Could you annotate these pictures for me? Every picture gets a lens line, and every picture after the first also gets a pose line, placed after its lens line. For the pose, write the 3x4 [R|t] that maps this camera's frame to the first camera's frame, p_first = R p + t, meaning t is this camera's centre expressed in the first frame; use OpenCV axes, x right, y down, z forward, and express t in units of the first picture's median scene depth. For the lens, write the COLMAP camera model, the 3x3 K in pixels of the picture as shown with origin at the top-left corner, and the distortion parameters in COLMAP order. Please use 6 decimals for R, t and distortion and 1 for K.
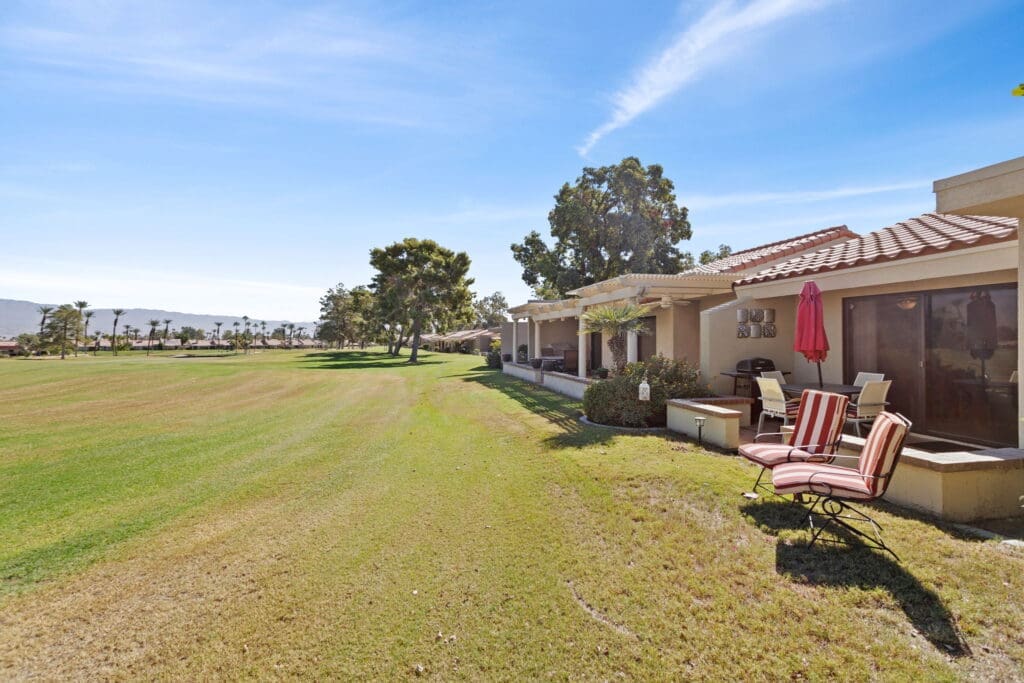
lens RADIAL K [[484.2, 0, 510.4], [0, 484.2, 333.7], [0, 0, 1]] dist [0.003603, -0.002008]
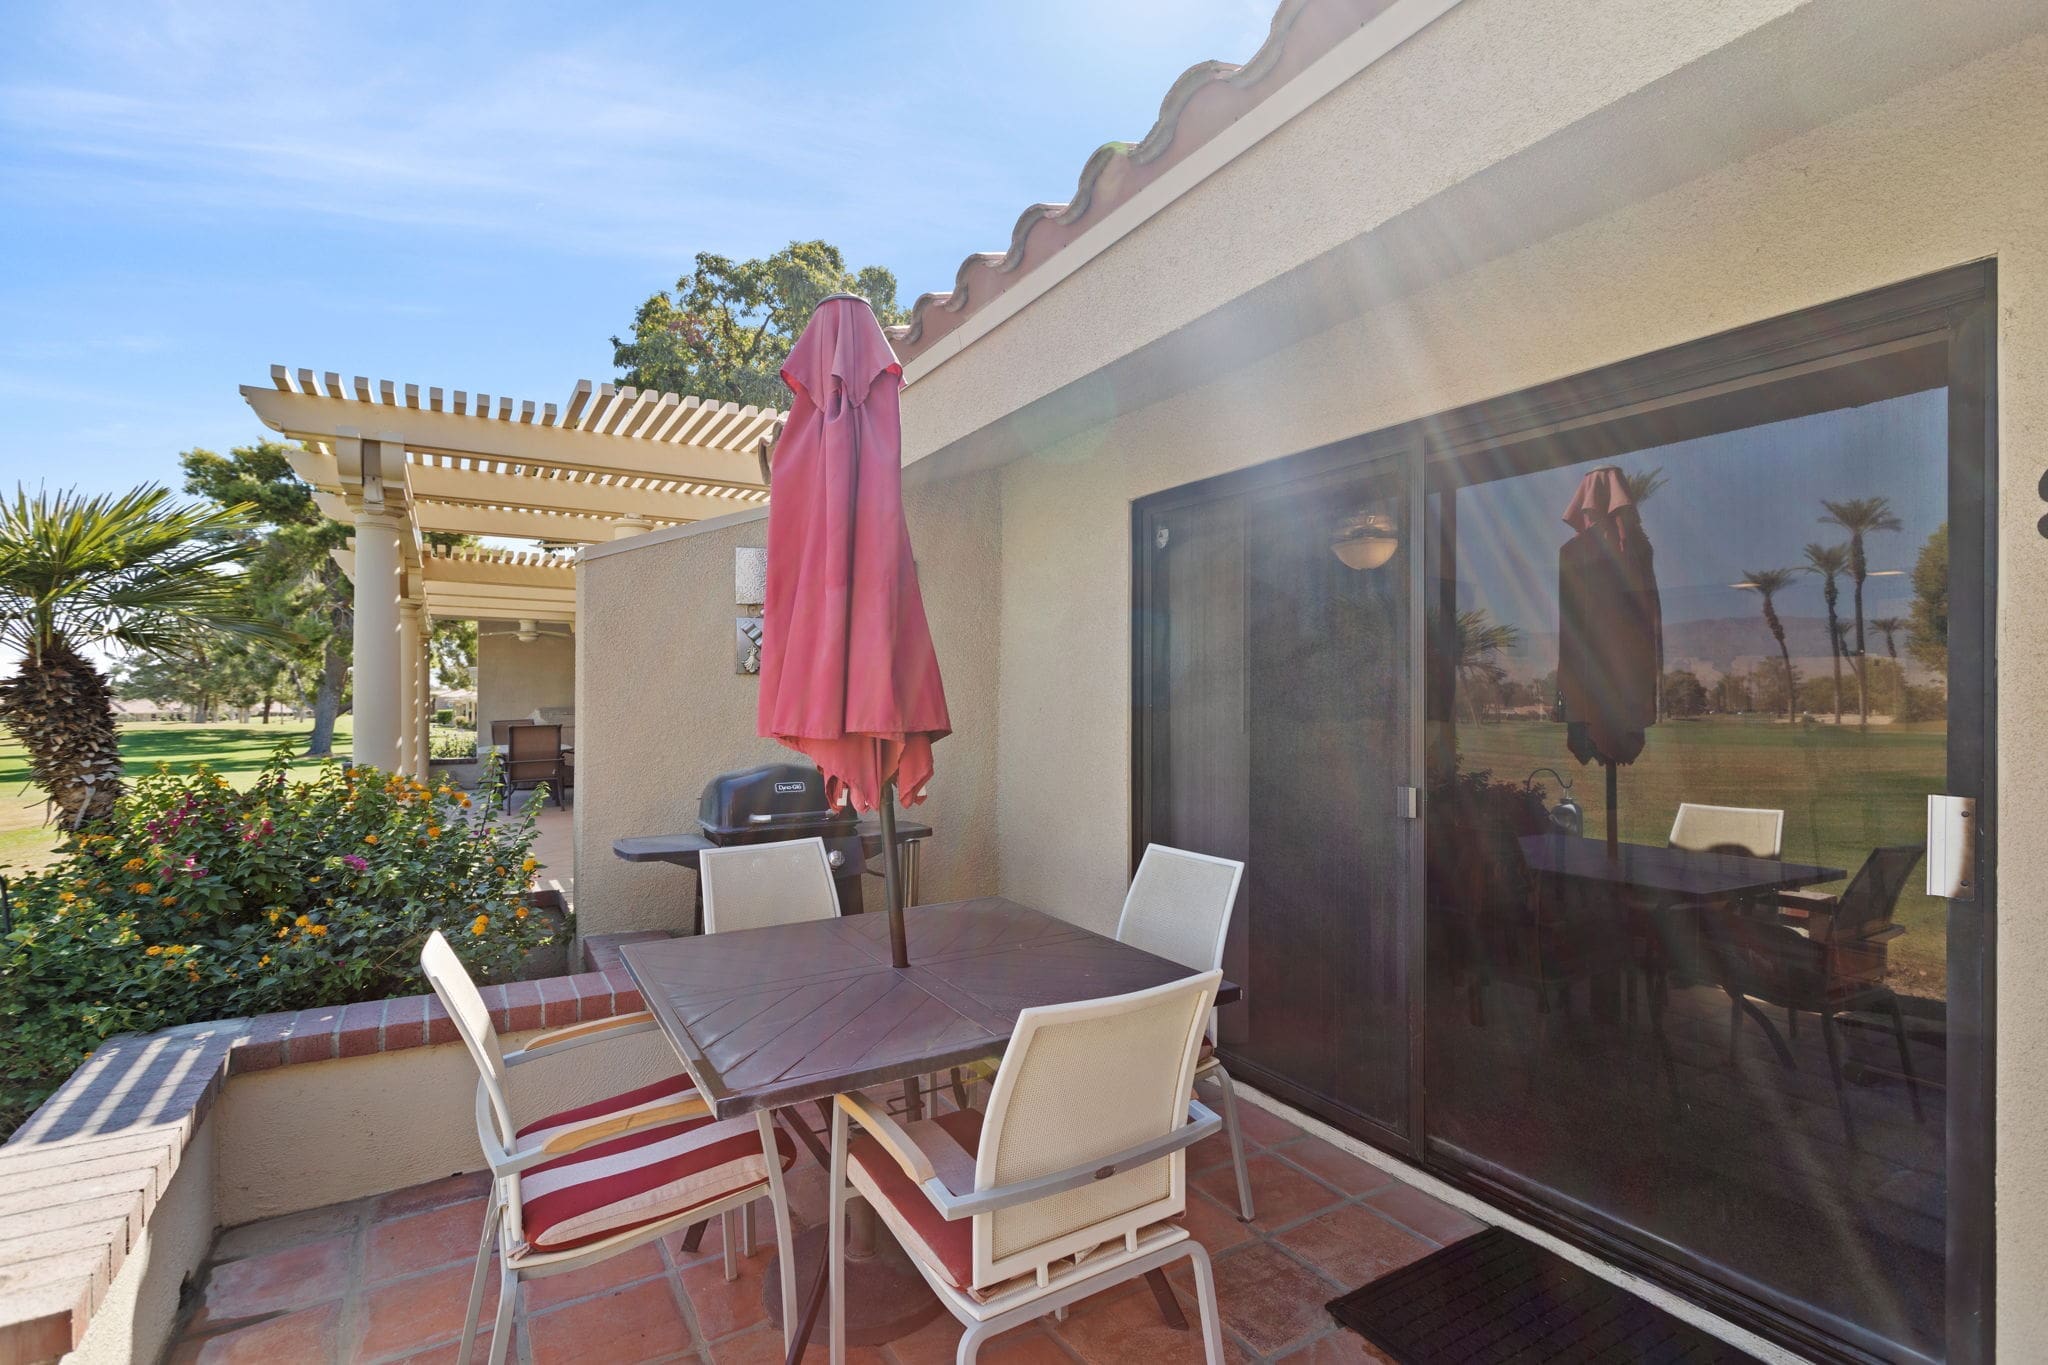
lens RADIAL K [[968.4, 0, 1012.6], [0, 968.4, 694.6], [0, 0, 1]] dist [0.003603, -0.002008]
pose [[0.952419, 0.007400, 0.304702, 0.157077], [-0.008462, 0.999962, 0.002164, 0.005524], [-0.304675, -0.004640, 0.952445, 0.184959]]
